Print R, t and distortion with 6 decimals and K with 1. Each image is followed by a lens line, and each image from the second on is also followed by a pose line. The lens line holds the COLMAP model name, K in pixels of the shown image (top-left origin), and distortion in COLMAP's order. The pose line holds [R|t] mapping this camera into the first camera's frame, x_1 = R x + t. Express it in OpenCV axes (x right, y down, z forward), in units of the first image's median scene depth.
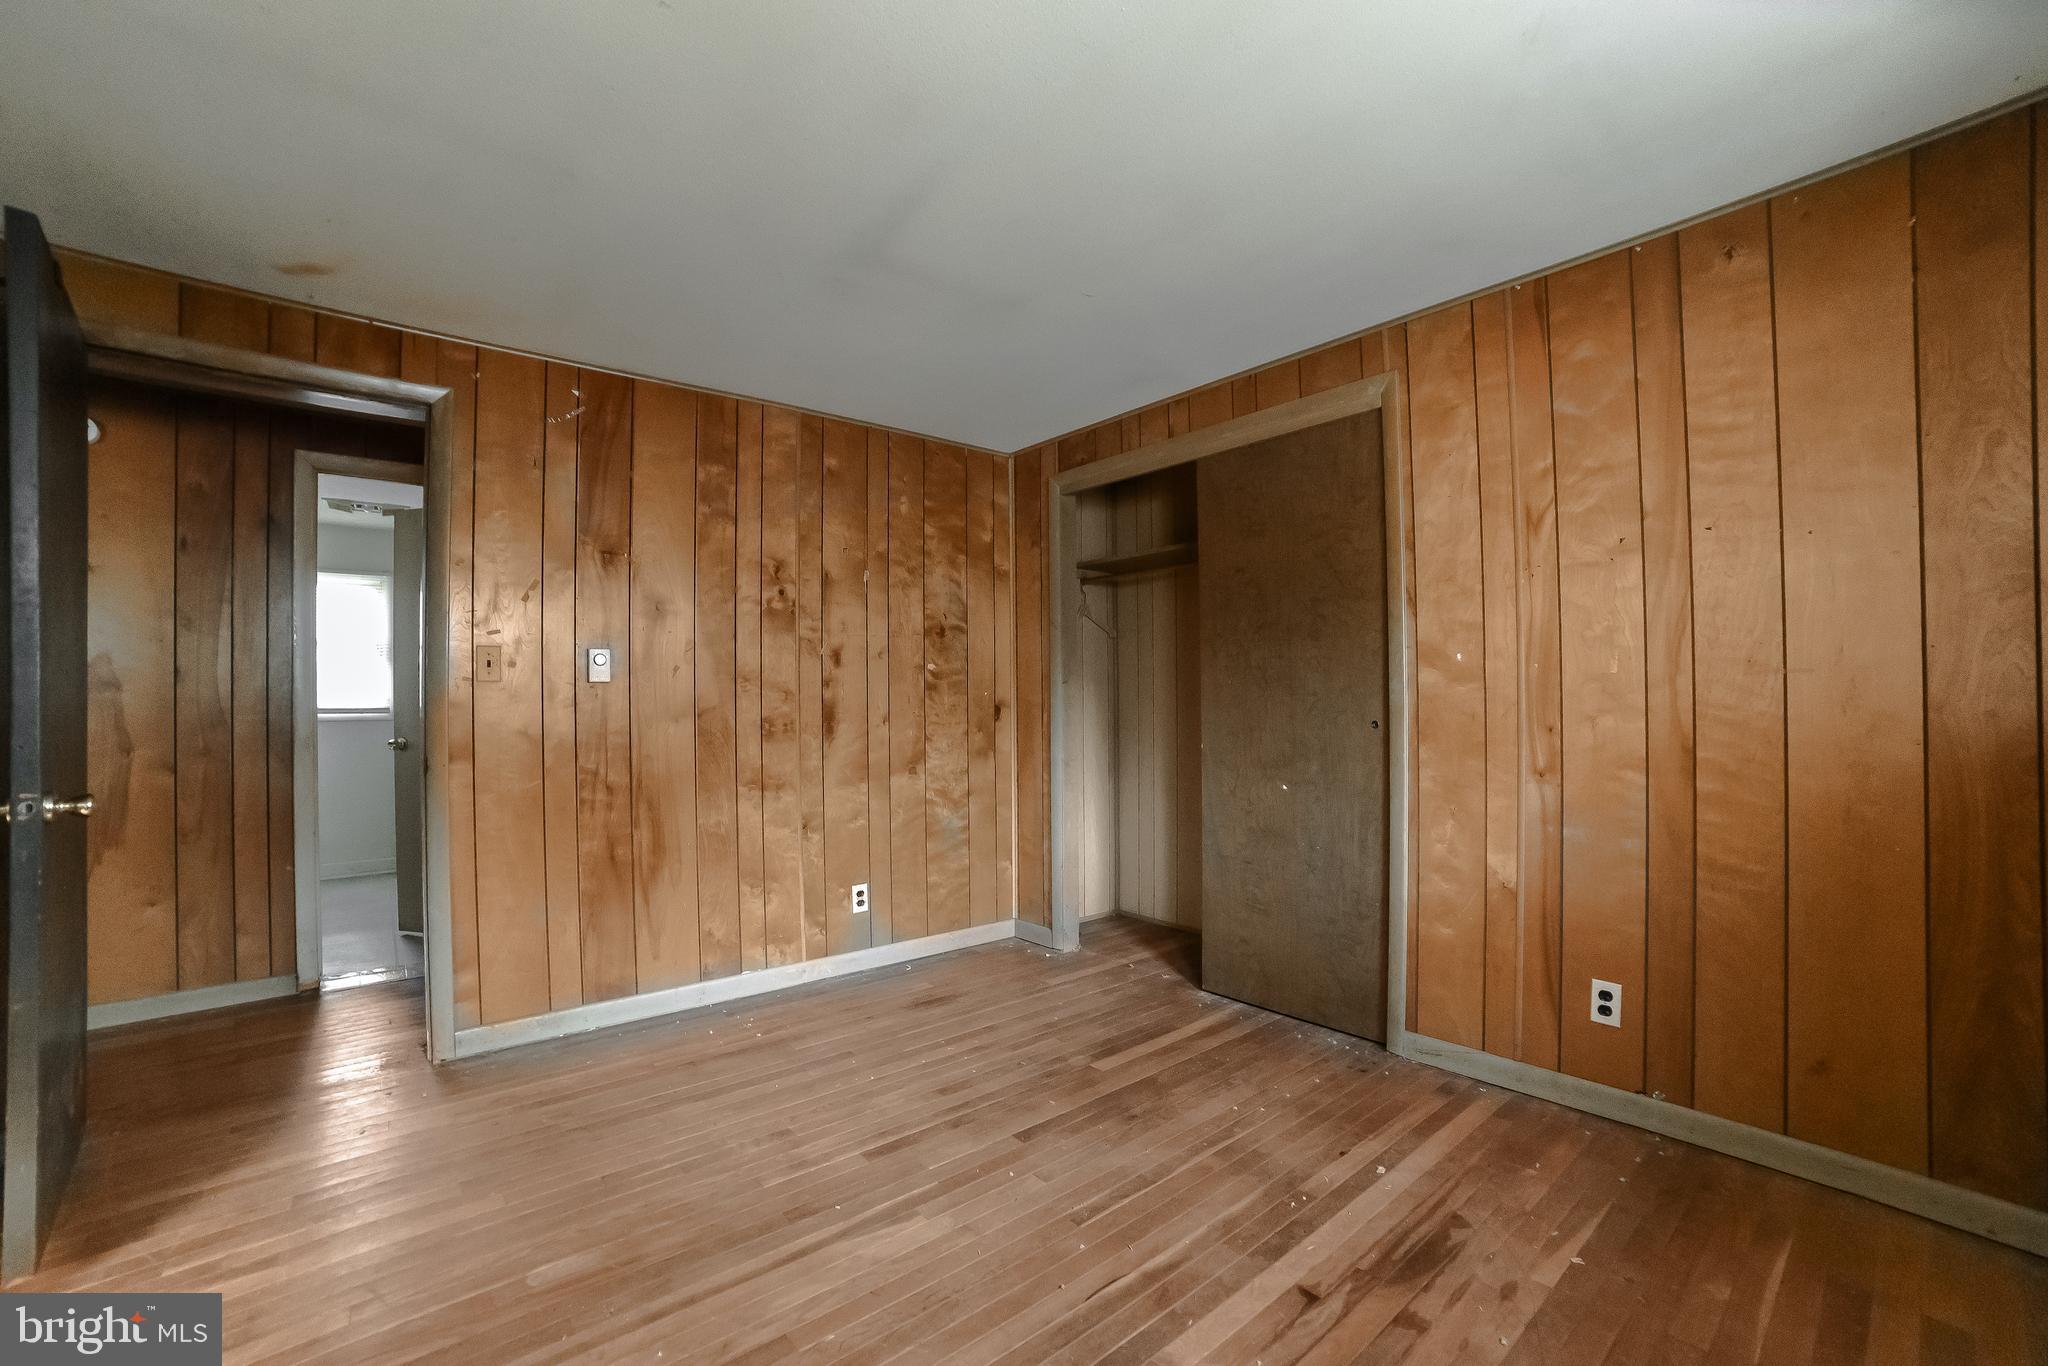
lens RADIAL K [[822.7, 0, 1024.0], [0, 822.7, 683.0], [0, 0, 1]] dist [-0.089671, 0.035755]
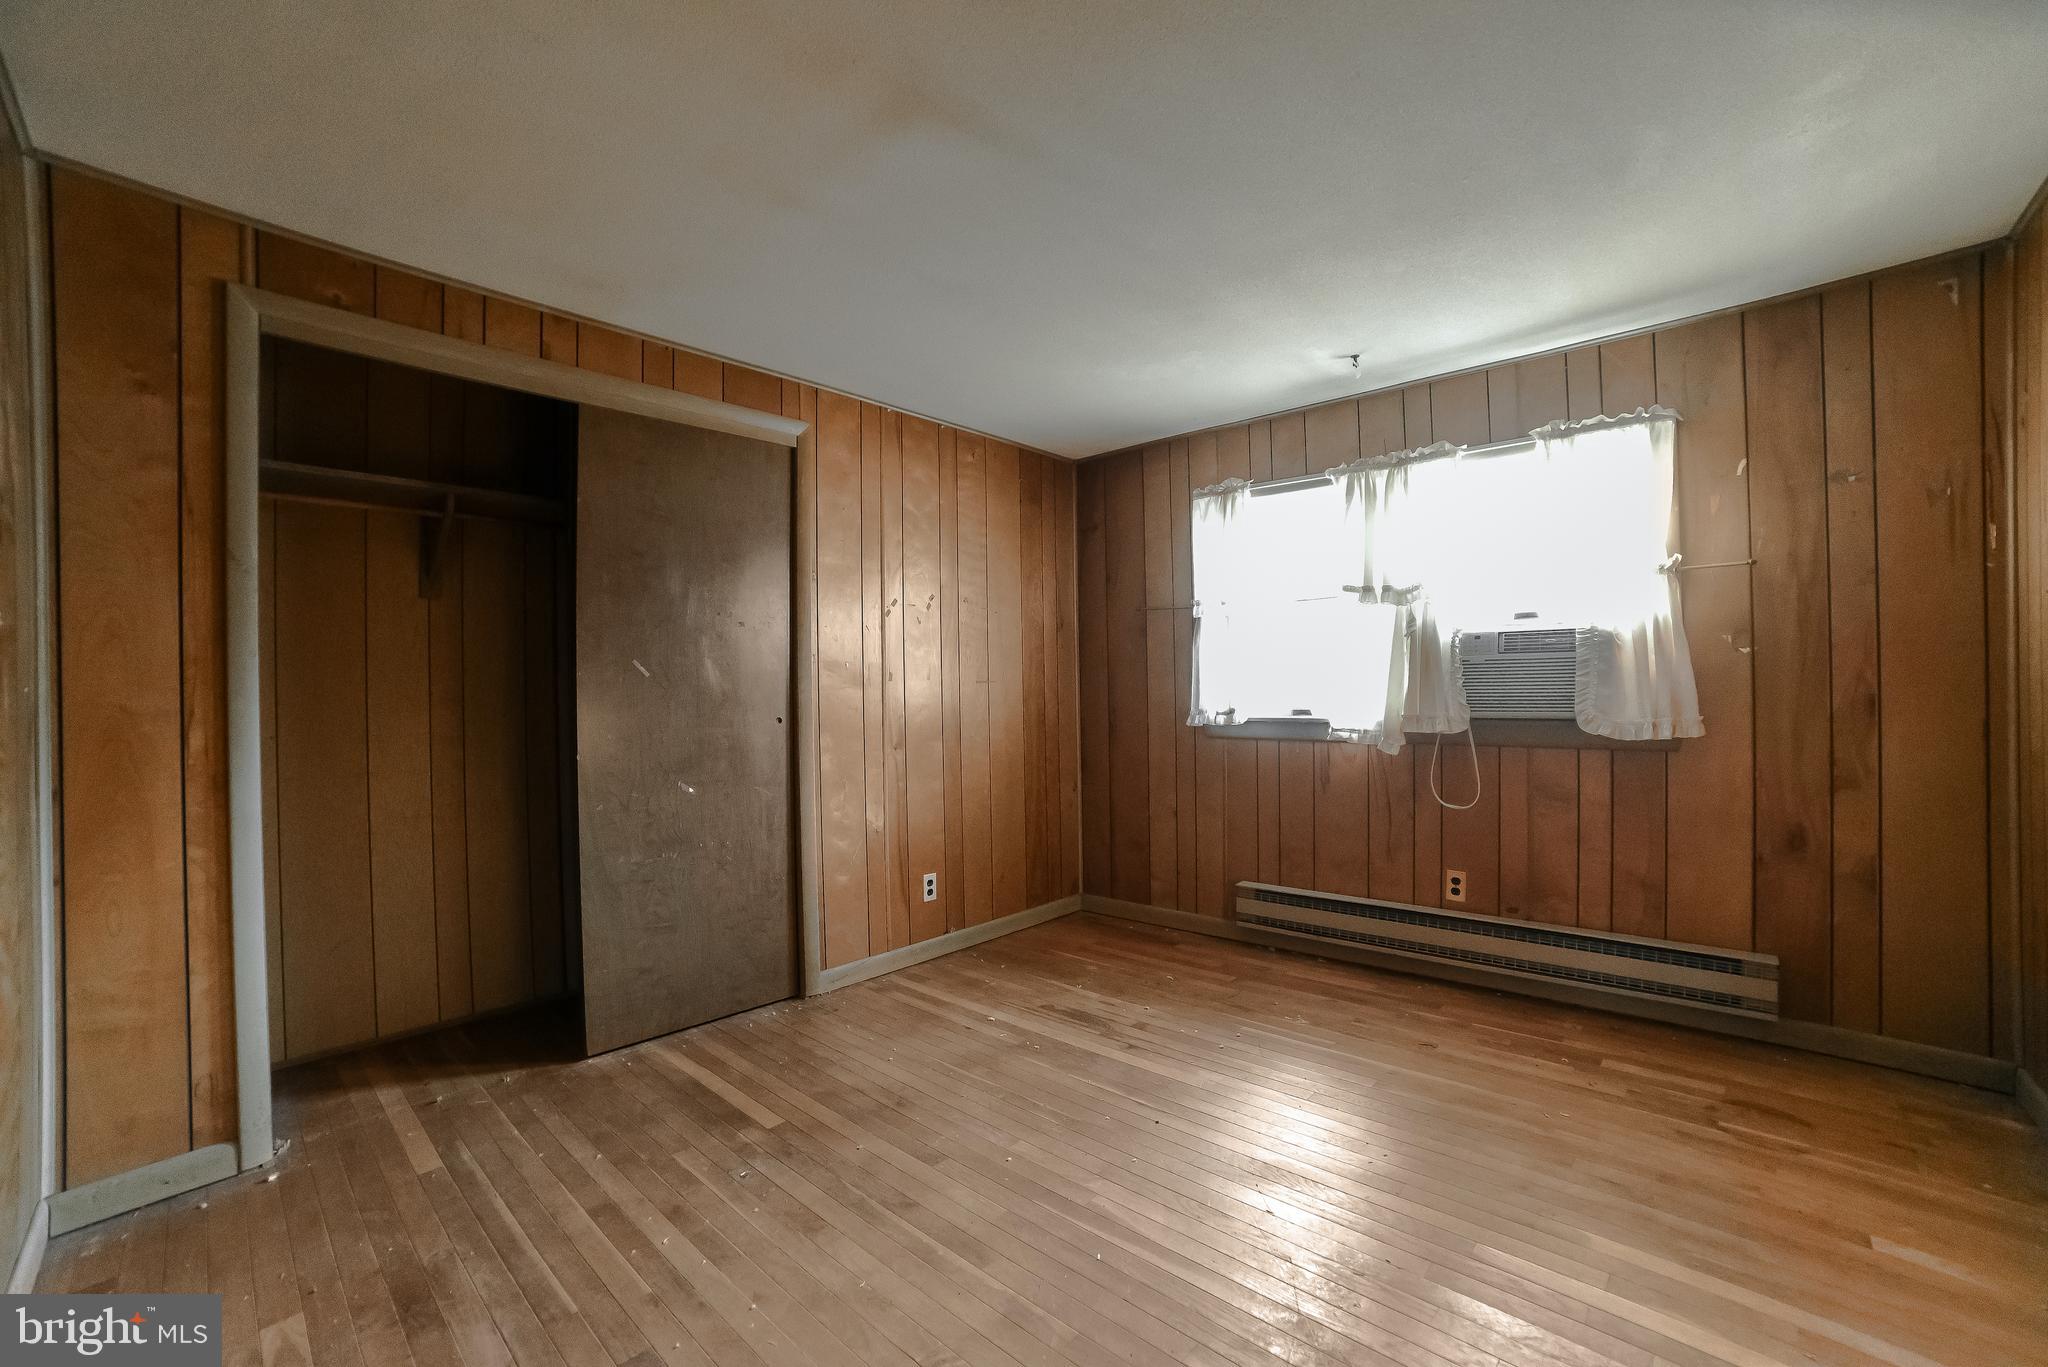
lens RADIAL K [[822.7, 0, 1024.0], [0, 822.7, 683.5], [0, 0, 1]] dist [-0.089671, 0.035755]
pose [[-0.101153, 0.020909, 0.994651, -0.834530], [-0.005497, 0.999752, -0.021576, 0.024666], [-0.994856, -0.007650, -0.101013, 0.869224]]
